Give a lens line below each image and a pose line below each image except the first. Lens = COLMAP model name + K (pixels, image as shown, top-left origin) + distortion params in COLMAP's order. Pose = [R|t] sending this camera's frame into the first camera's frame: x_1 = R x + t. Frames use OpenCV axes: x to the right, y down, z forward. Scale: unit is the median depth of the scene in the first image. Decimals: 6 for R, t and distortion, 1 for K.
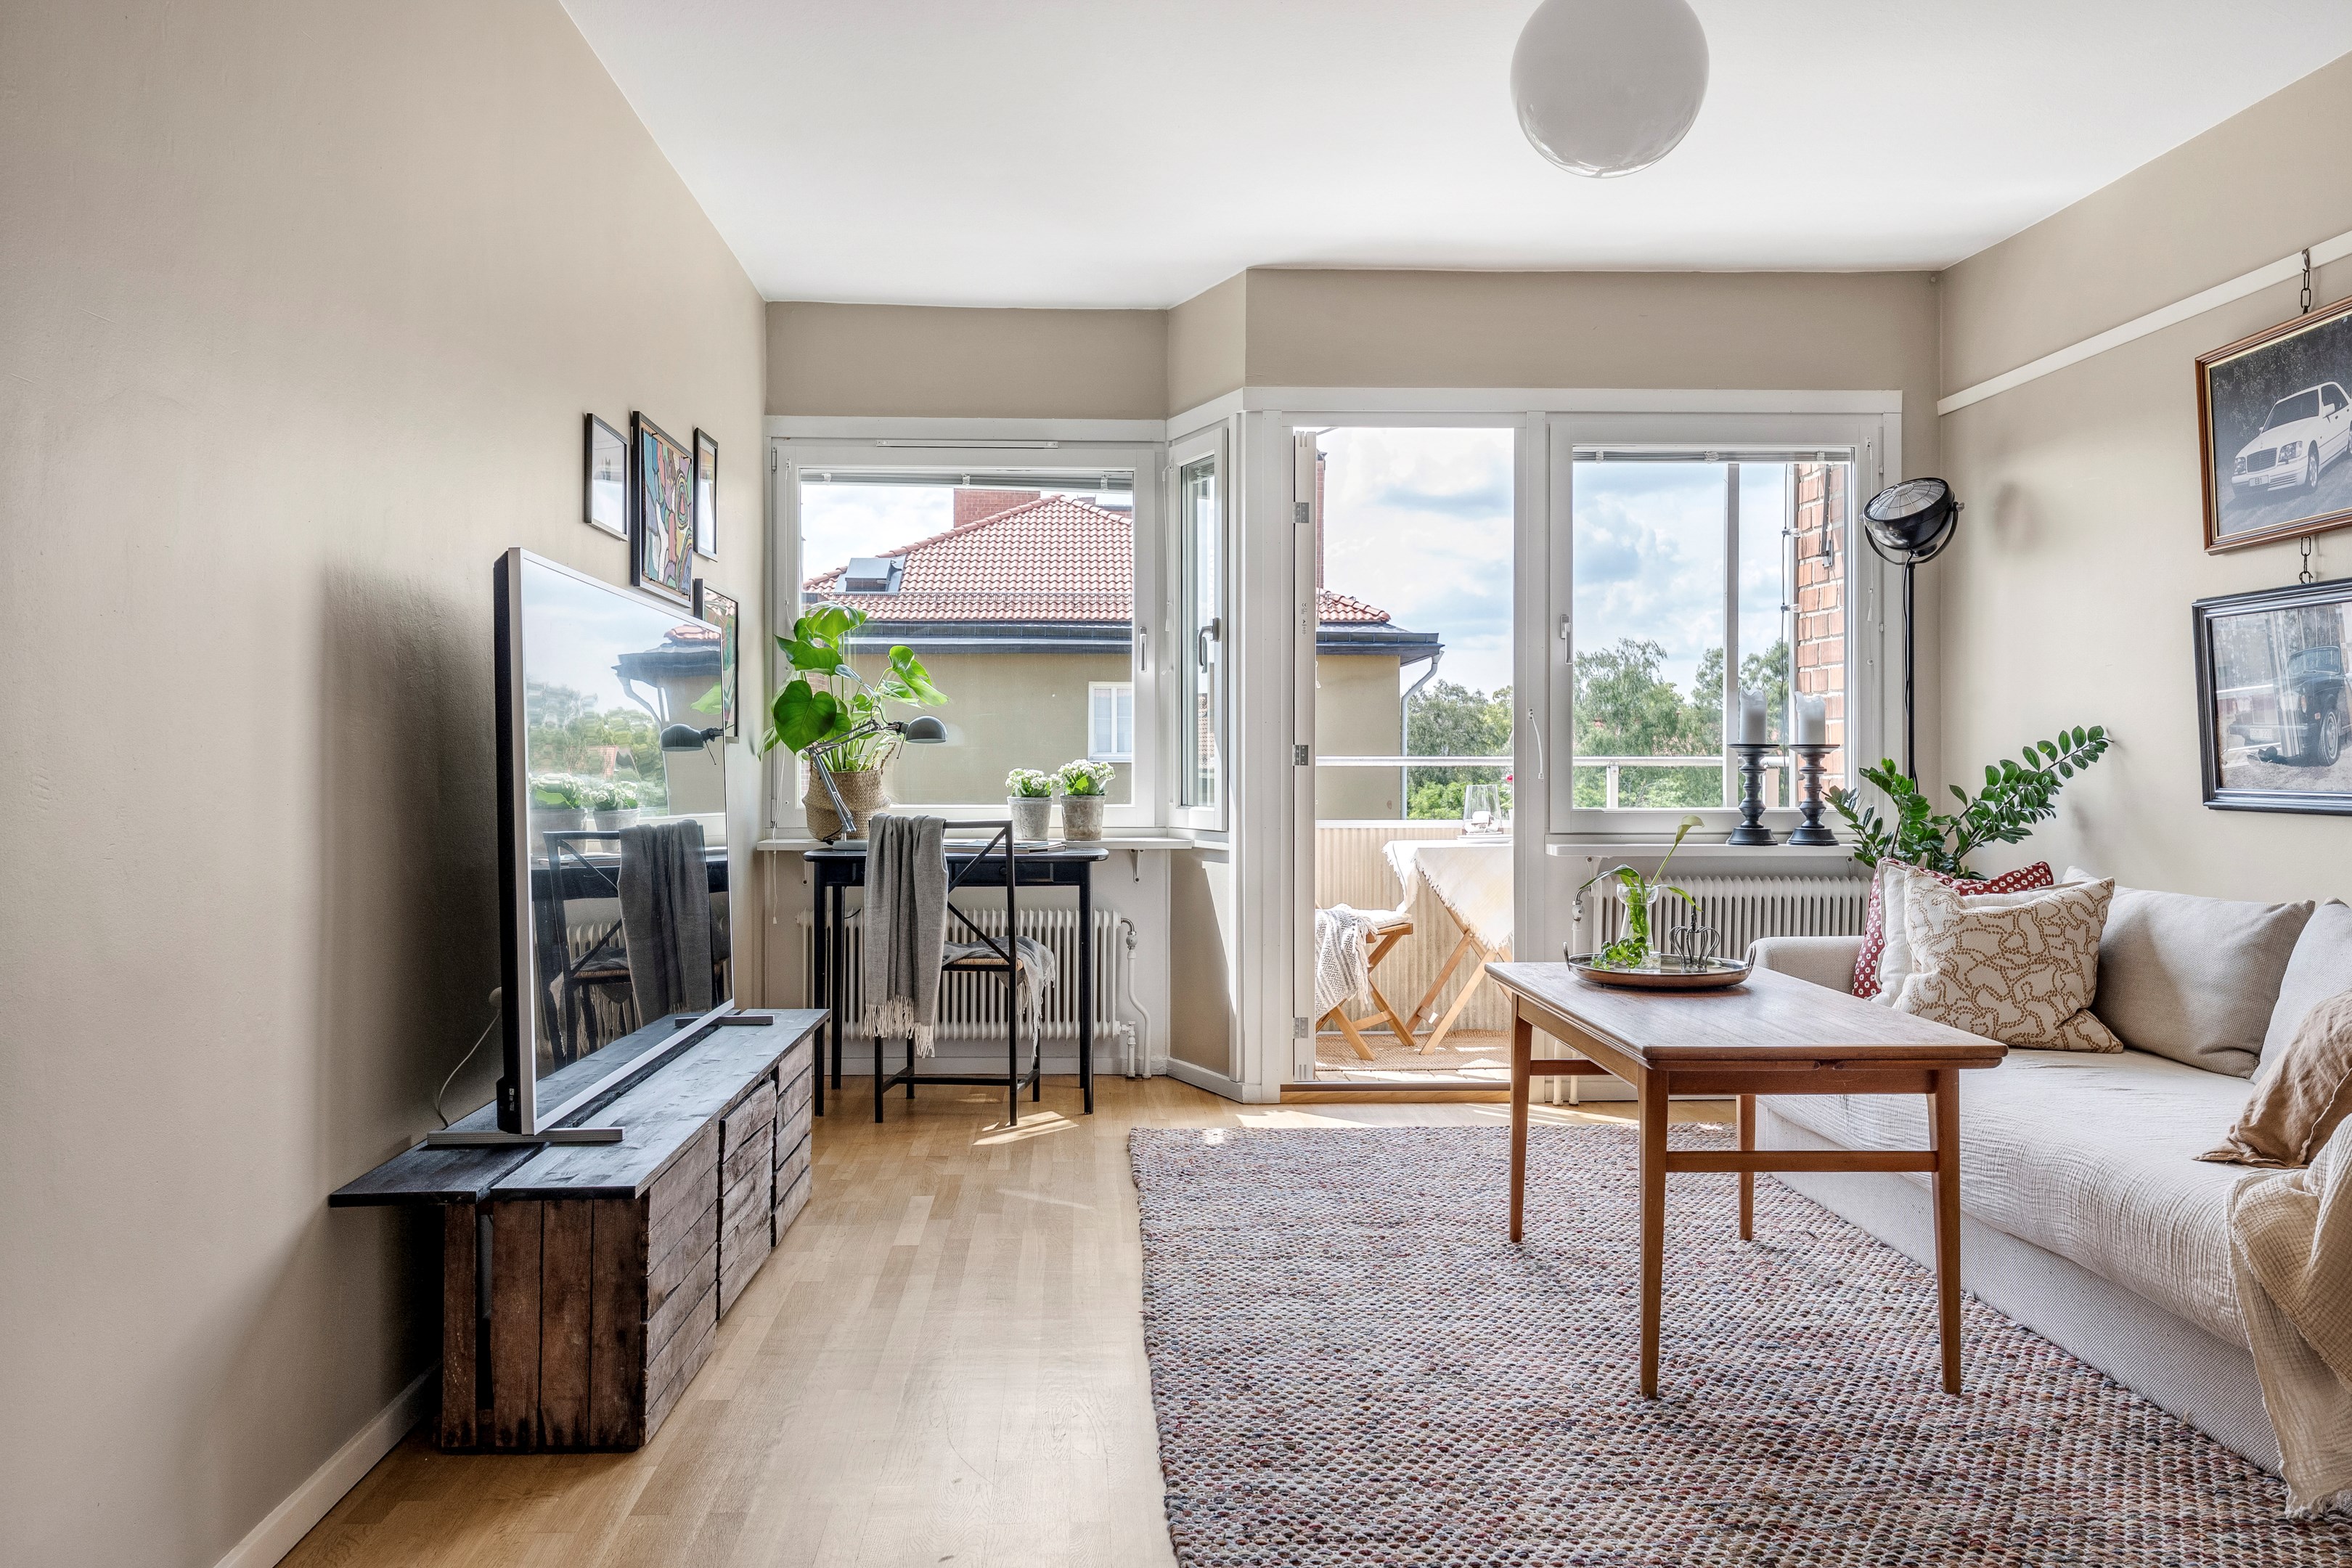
lens RADIAL K [[1946.2, 0, 1184.2], [0, 1946.2, 774.7], [0, 0, 1]] dist [0.004750, 0.006065]
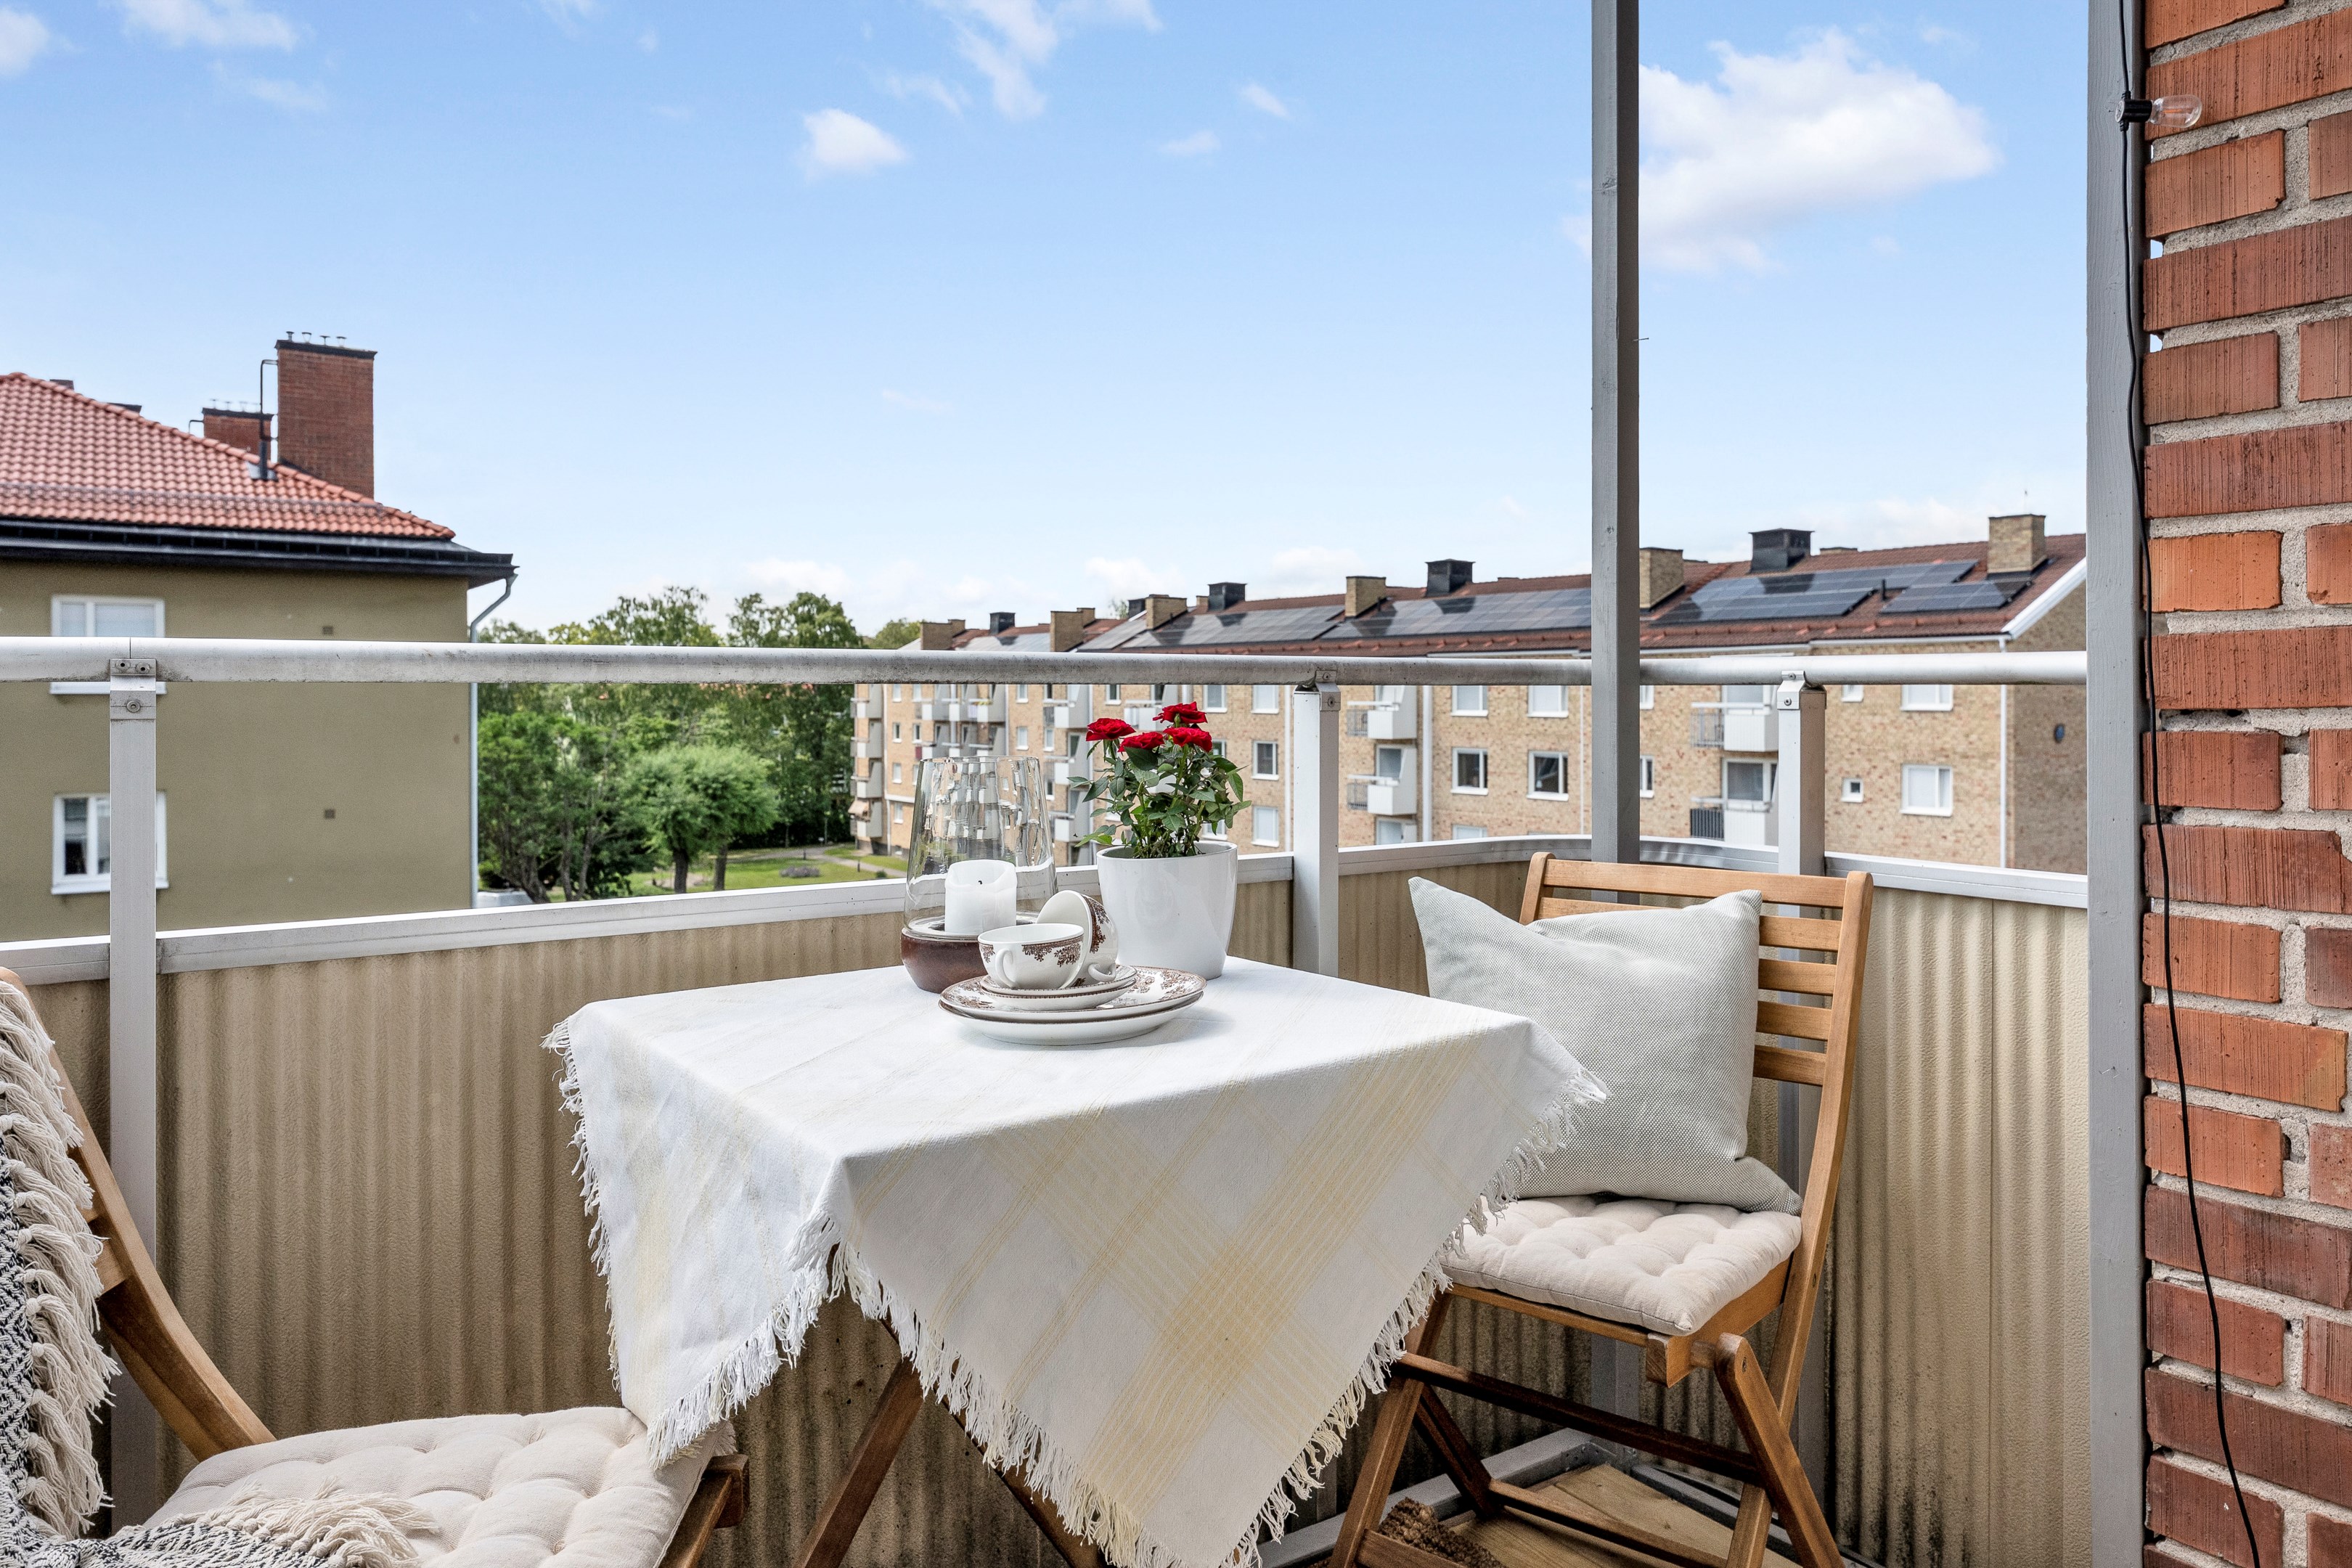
lens RADIAL K [[1517.4, 0, 1153.1], [0, 1517.4, 722.3], [0, 0, 1]] dist [-0.006733, -0.000222]
pose [[0.857256, -0.009754, 0.514798, 0.086953], [0.003521, 0.999908, 0.013082, -0.002430], [-0.514878, -0.009402, 0.857212, 0.996226]]
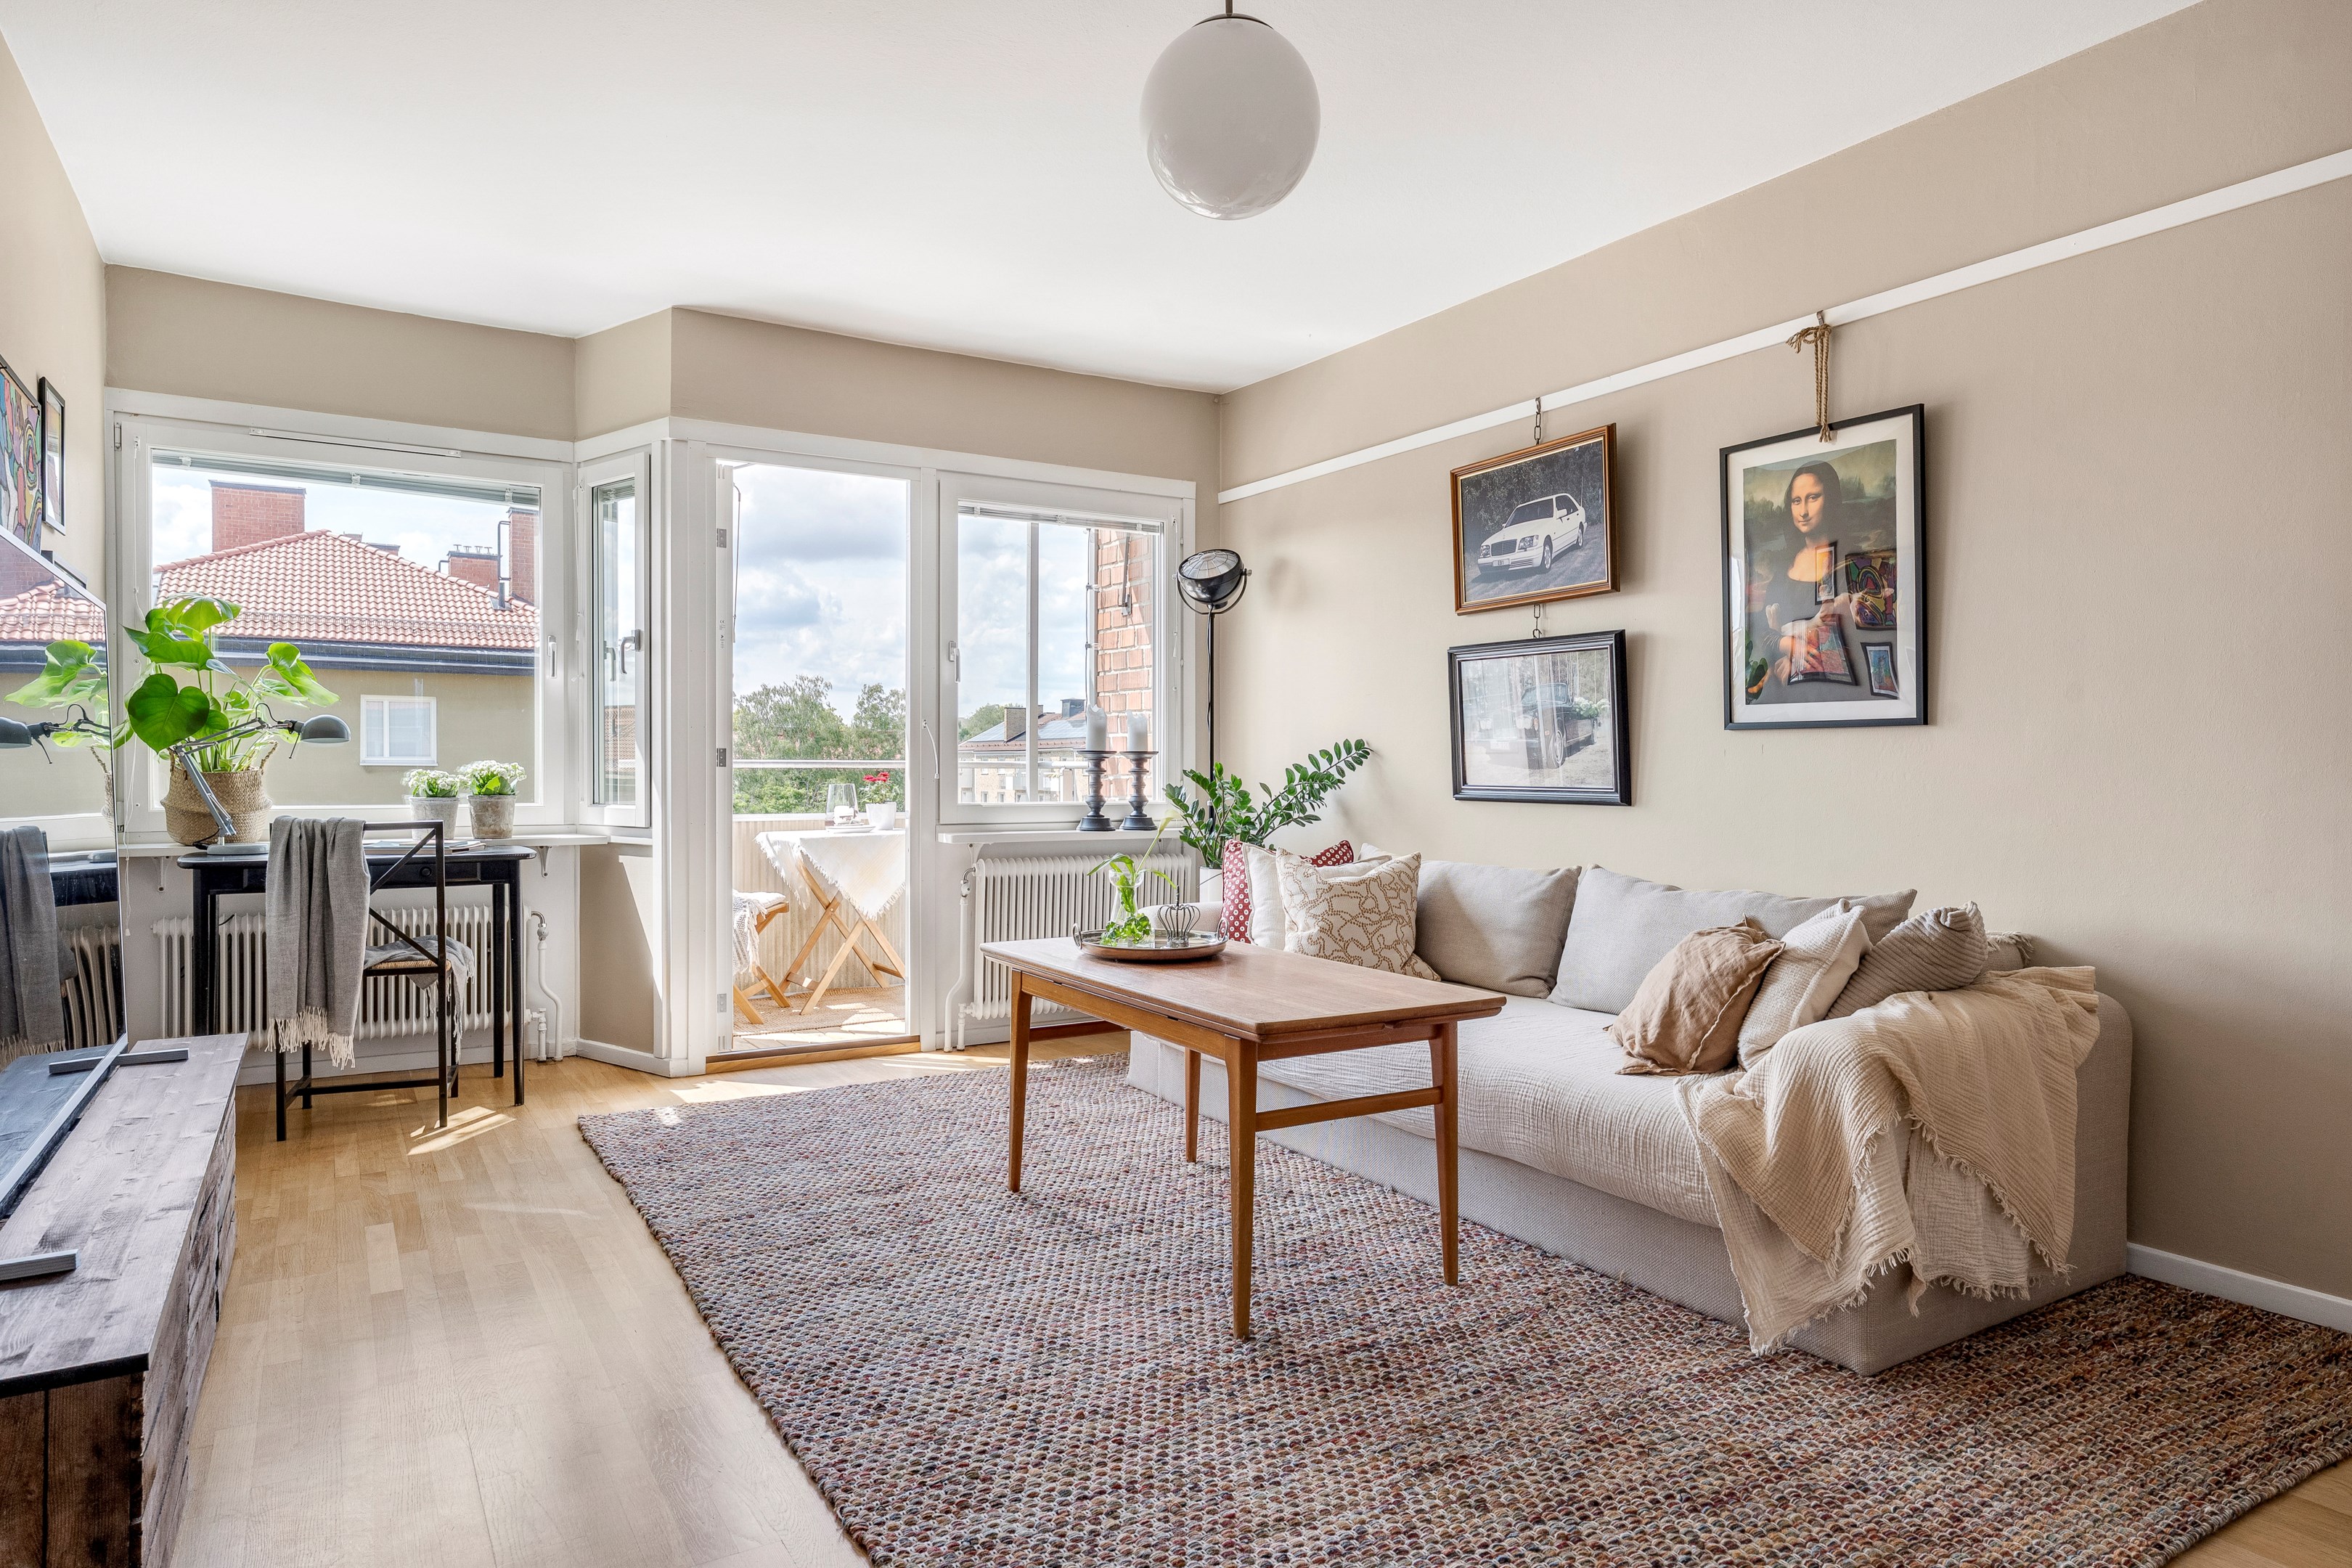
lens RADIAL K [[1404.0, 0, 1194.2], [0, 1404.0, 788.6], [0, 0, 1]] dist [-0.001580, 0.002719]
pose [[0.874791, -0.004570, 0.484479, -0.092849], [0.000174, 0.999958, 0.009119, 0.000479], [-0.484501, -0.007893, 0.874755, 0.175323]]
